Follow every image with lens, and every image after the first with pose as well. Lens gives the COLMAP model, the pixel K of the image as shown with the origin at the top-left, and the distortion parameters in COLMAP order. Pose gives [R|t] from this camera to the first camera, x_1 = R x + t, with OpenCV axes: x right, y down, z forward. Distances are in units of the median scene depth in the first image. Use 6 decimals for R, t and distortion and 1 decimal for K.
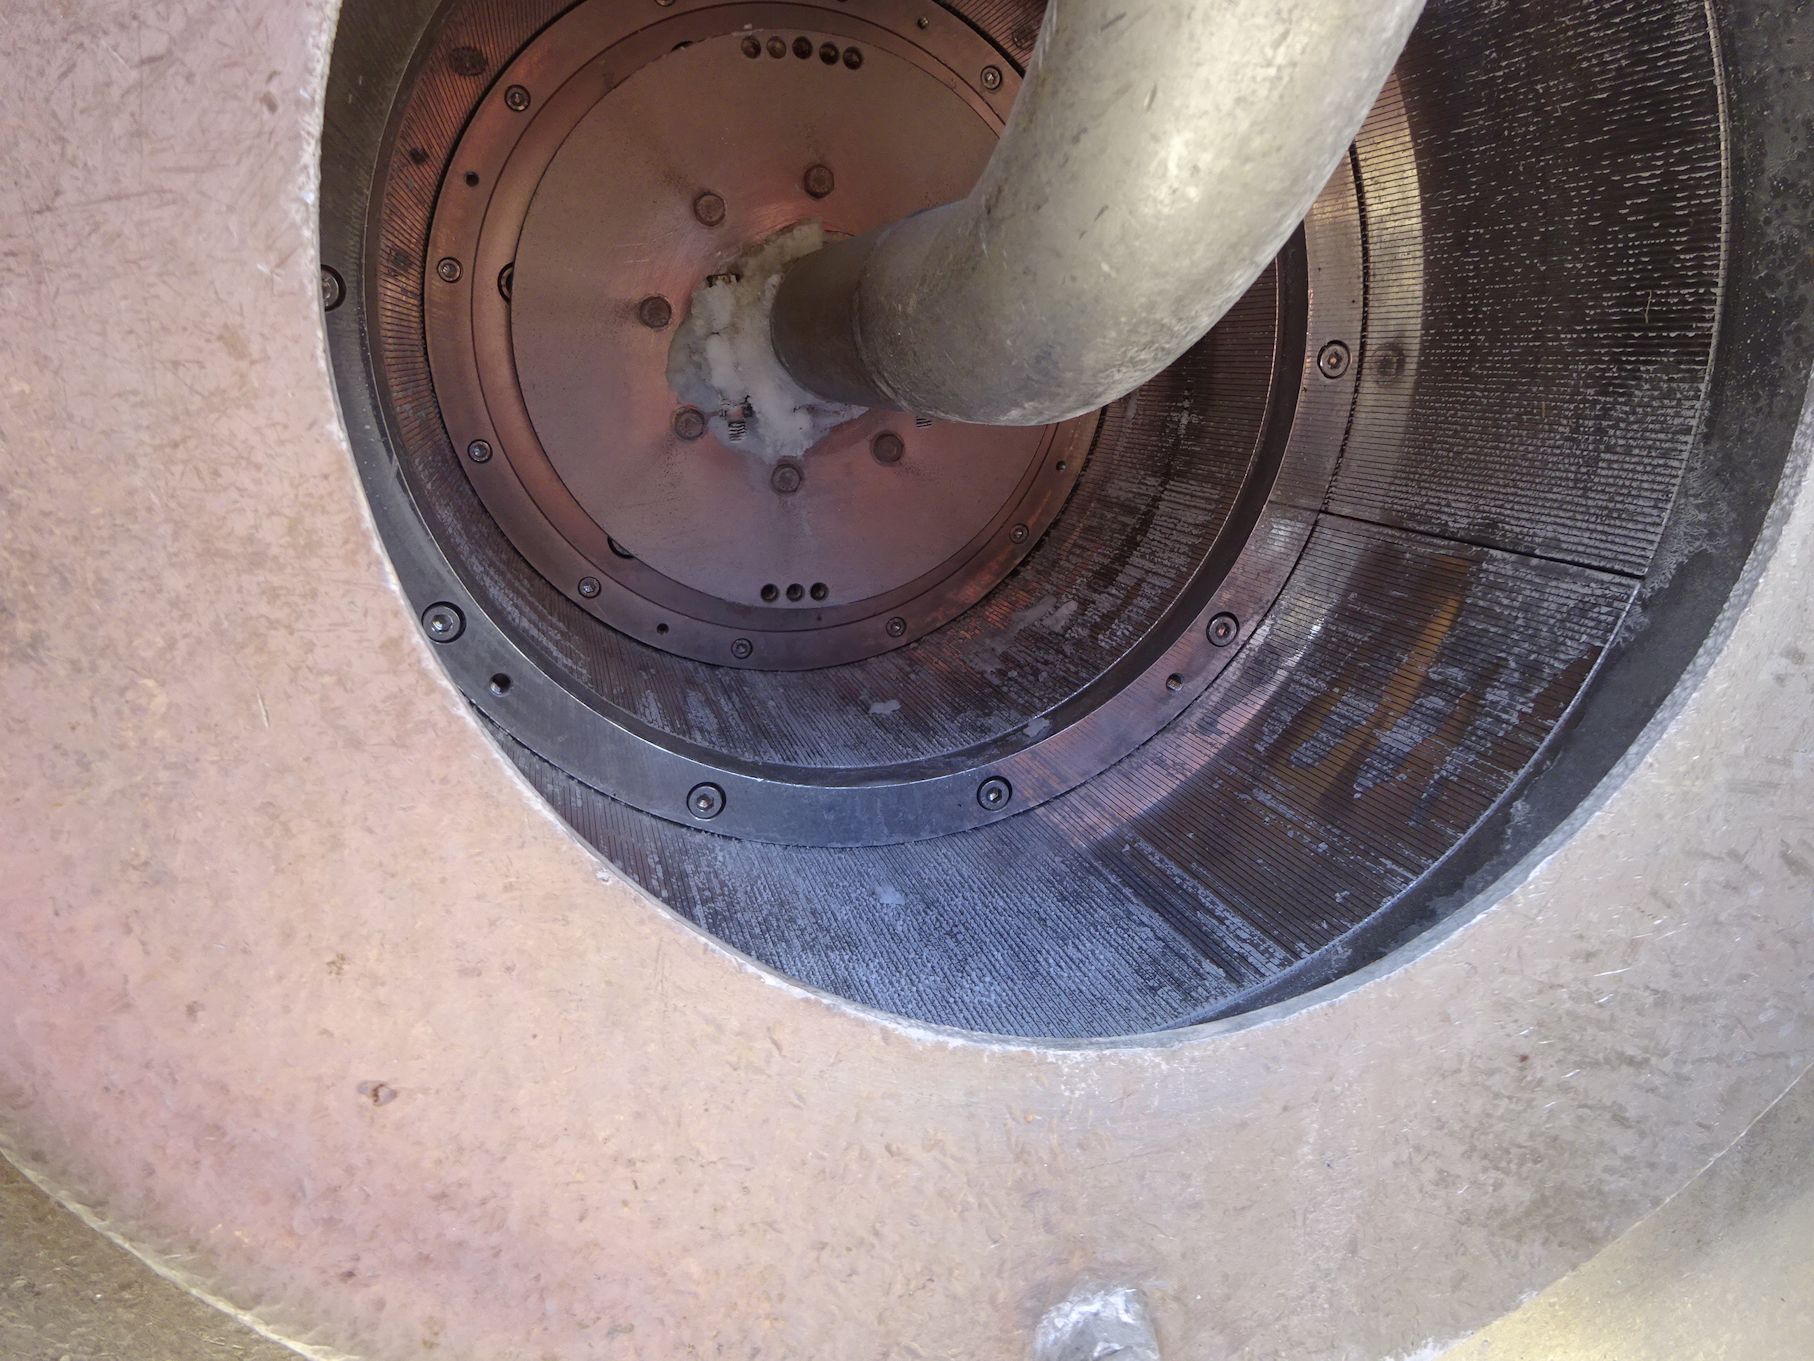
lens RADIAL K [[1330.8, 0, 907.0], [0, 1330.8, 680.5], [0, 0, 1]] dist [-0.009269, 0.023464]
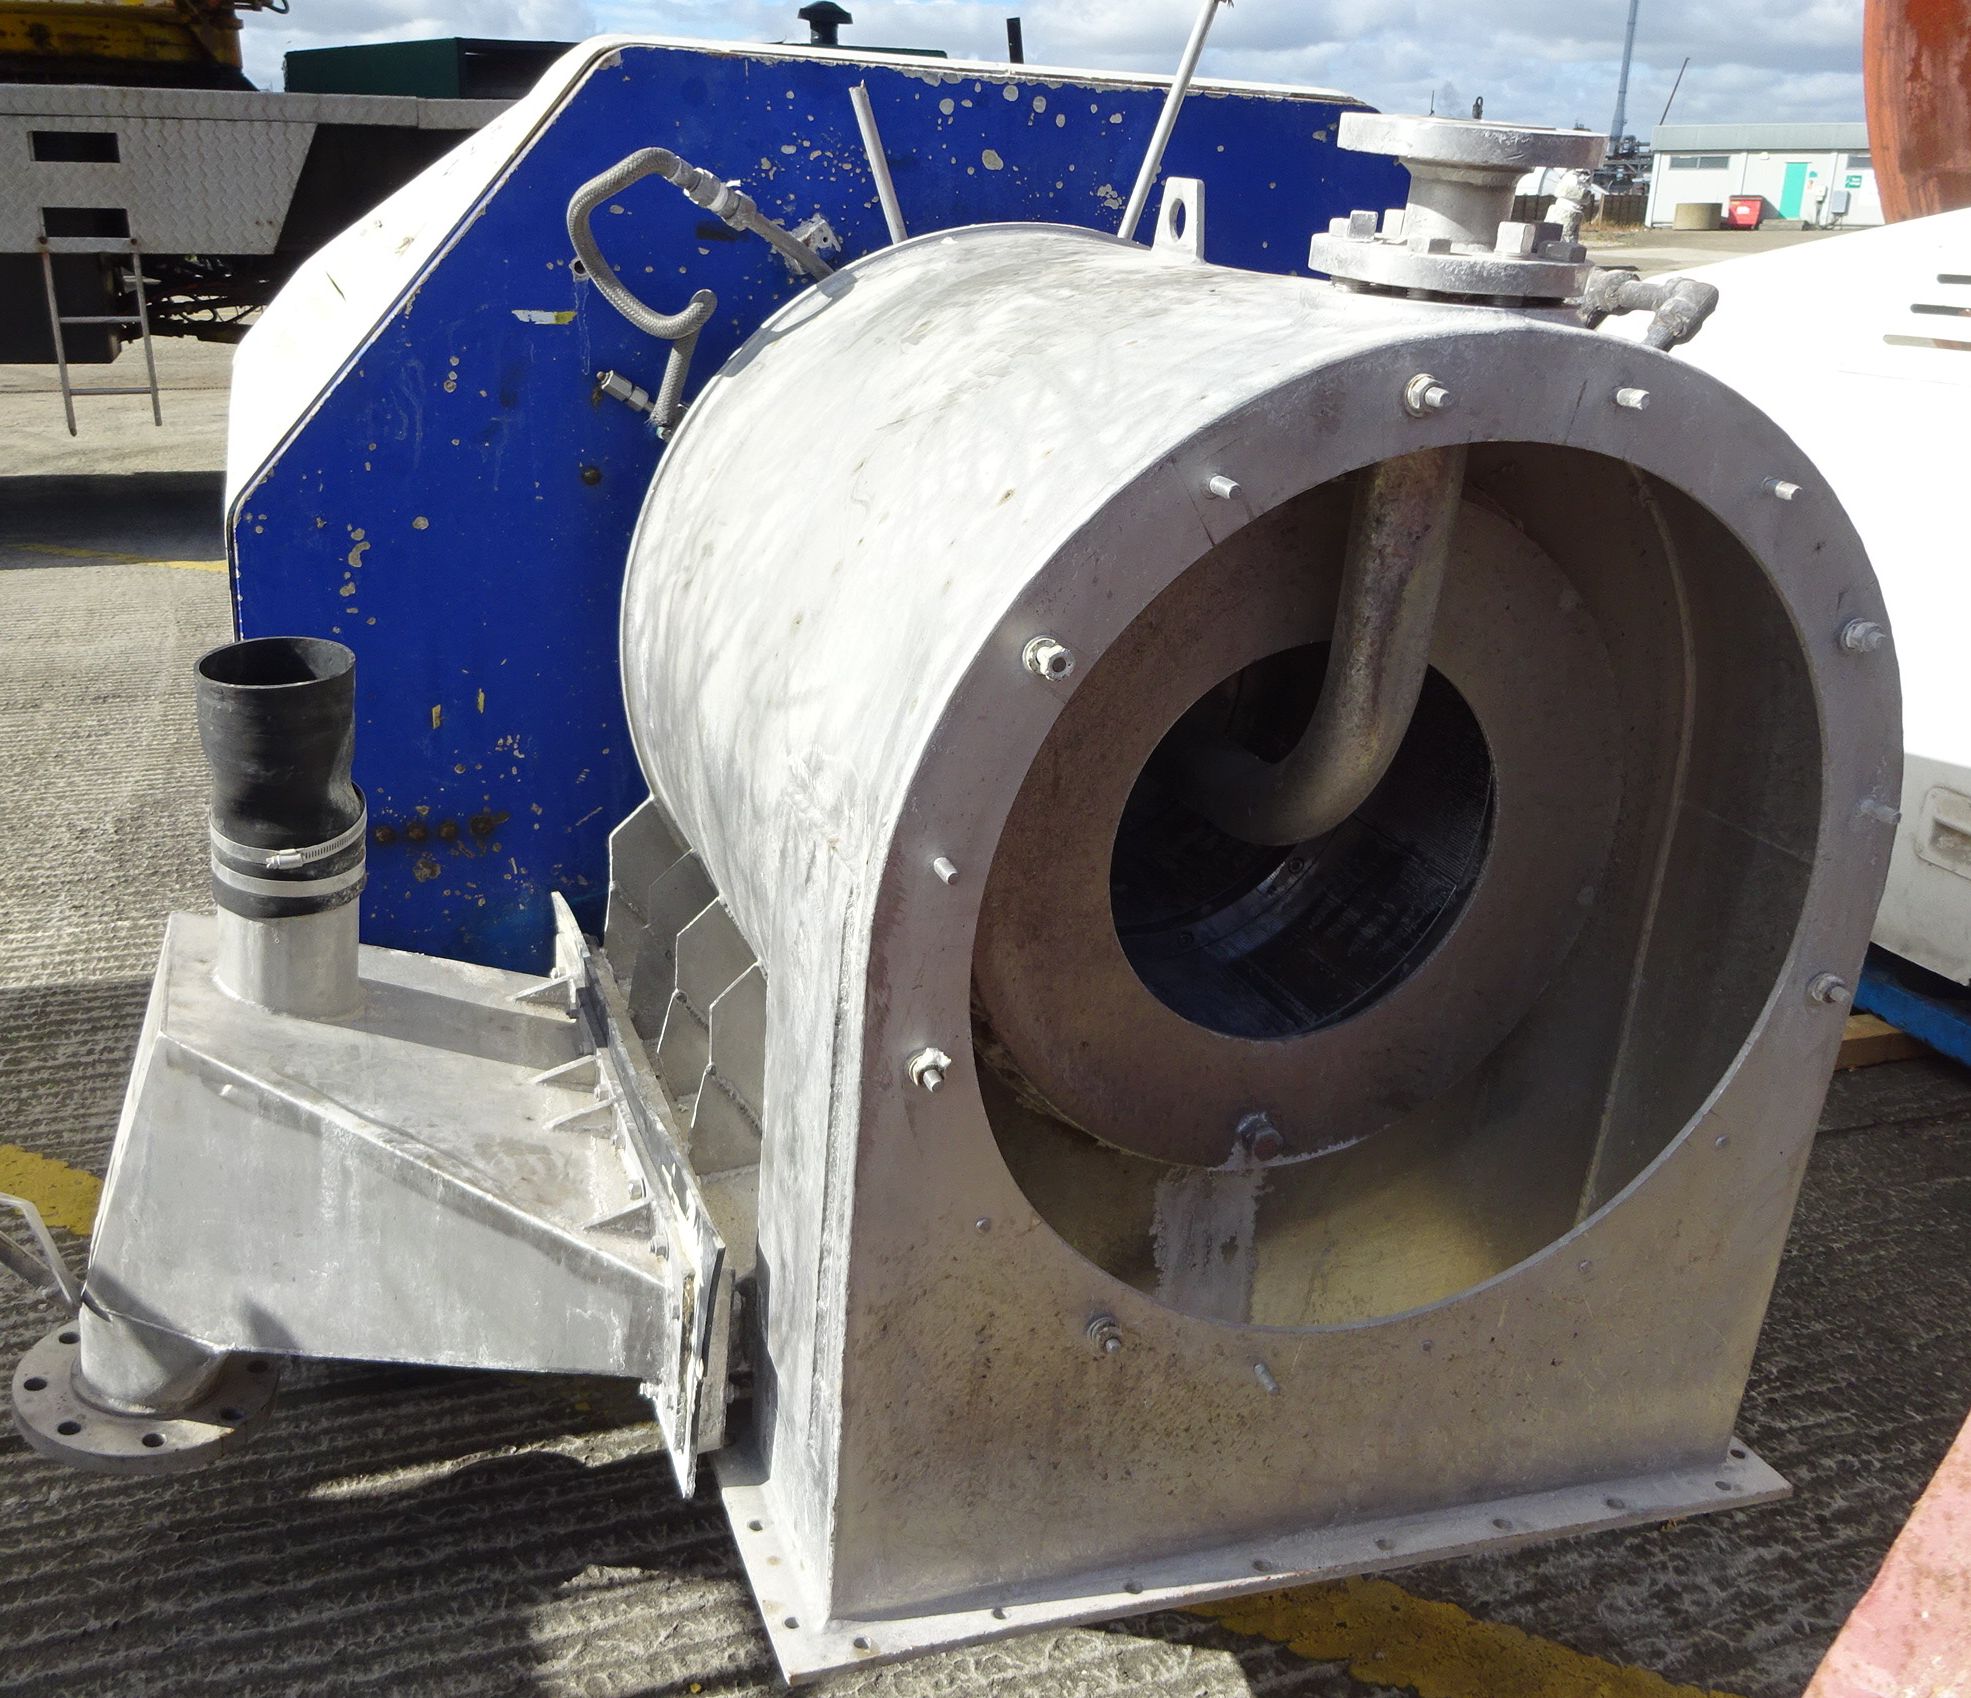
lens RADIAL K [[1851.7, 0, 983.8], [0, 1851.7, 861.3], [0, 0, 1]] dist [0.008101, 0.002147]
pose [[0.993940, 0.036529, 0.103678, -0.580001], [-0.048768, 0.991805, 0.118085, -0.380191], [-0.098515, -0.122426, 0.987576, -1.913465]]
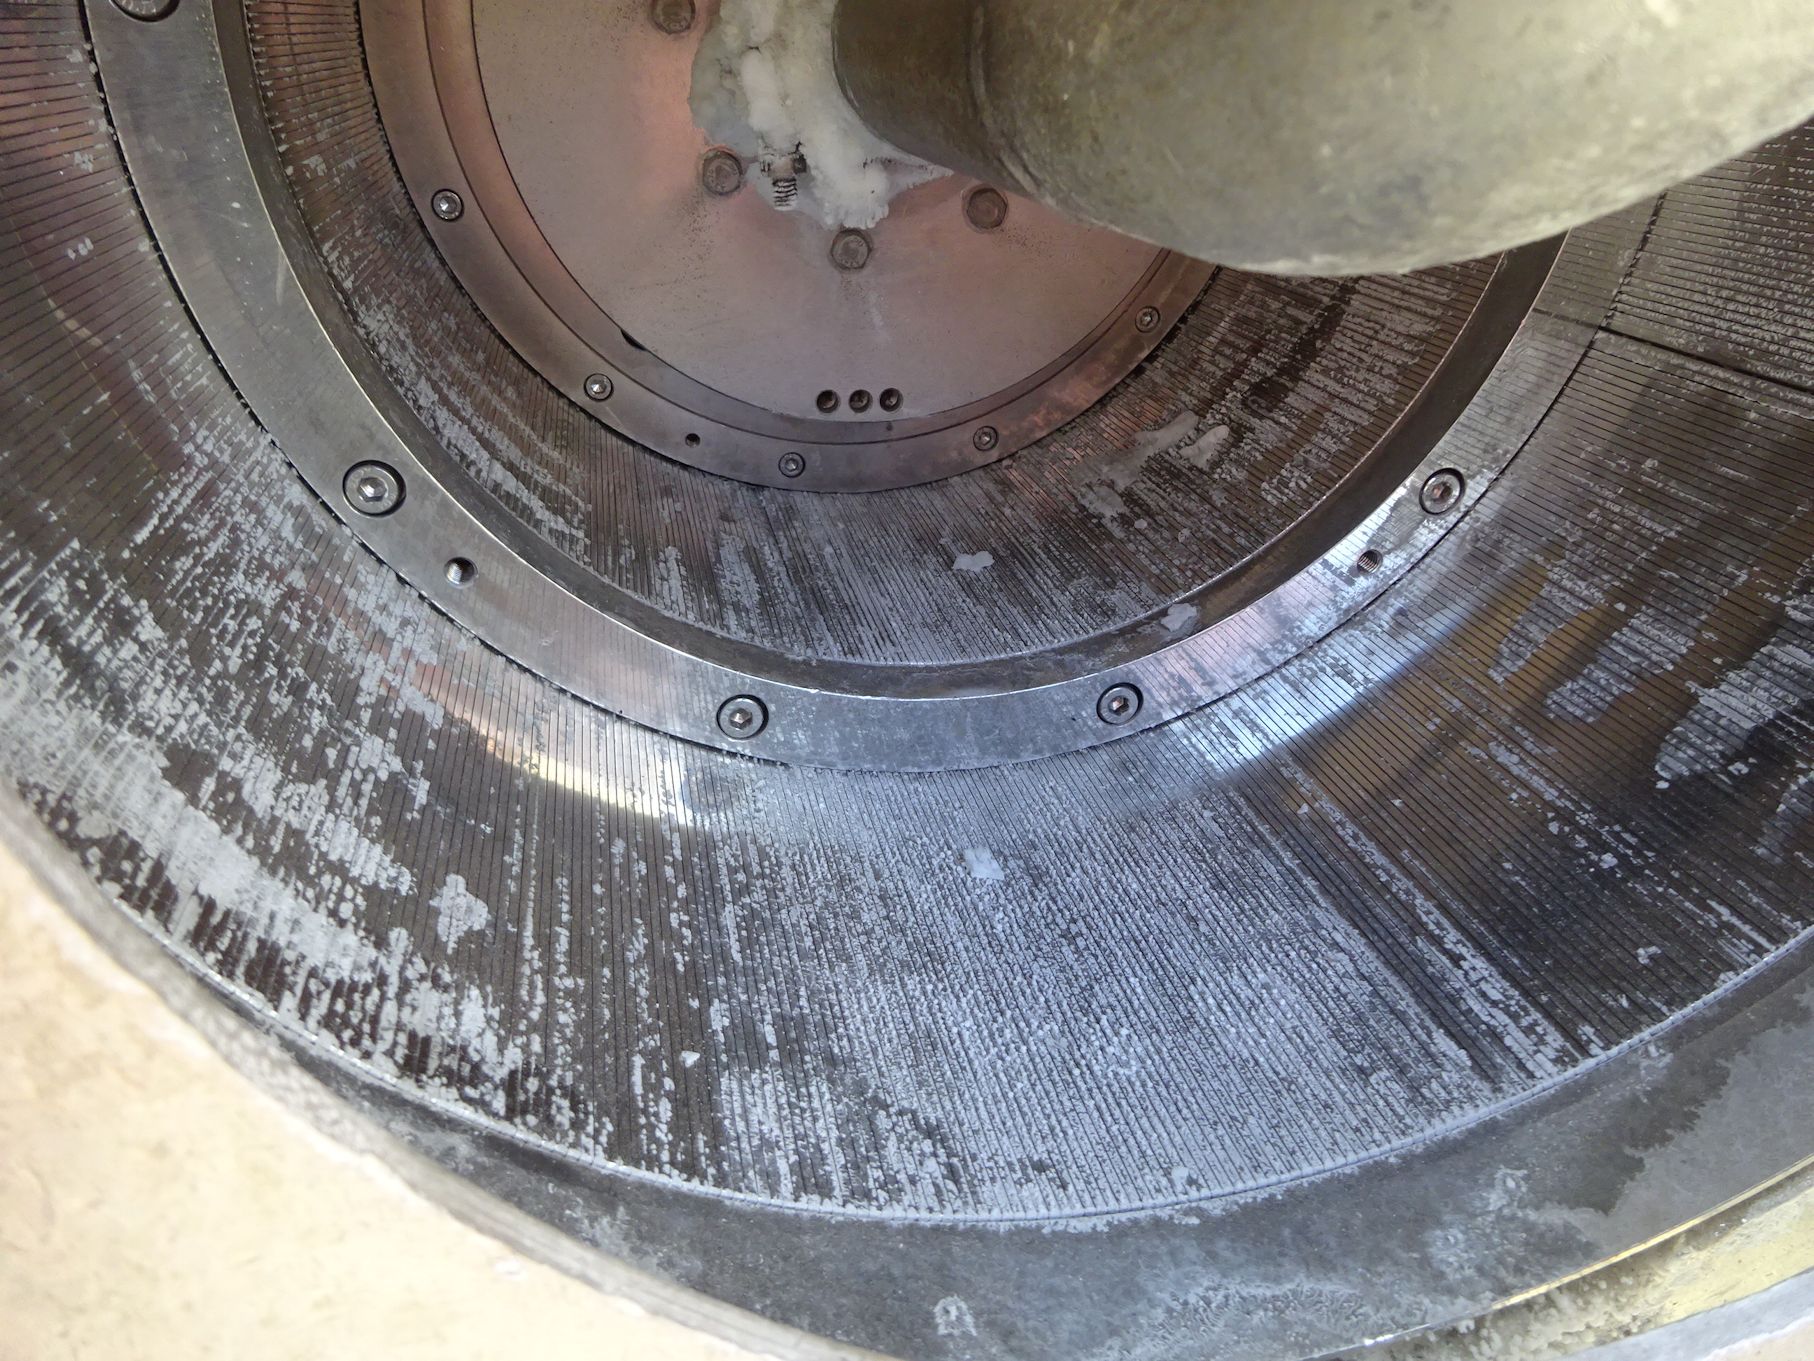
lens RADIAL K [[1330.8, 0, 907.0], [0, 1330.8, 680.5], [0, 0, 1]] dist [-0.009269, 0.023464]
pose [[0.998888, 0.029571, -0.036706, -0.029006], [-0.021151, 0.977128, 0.211599, -0.089229], [0.042124, -0.210588, 0.976667, 0.258684]]
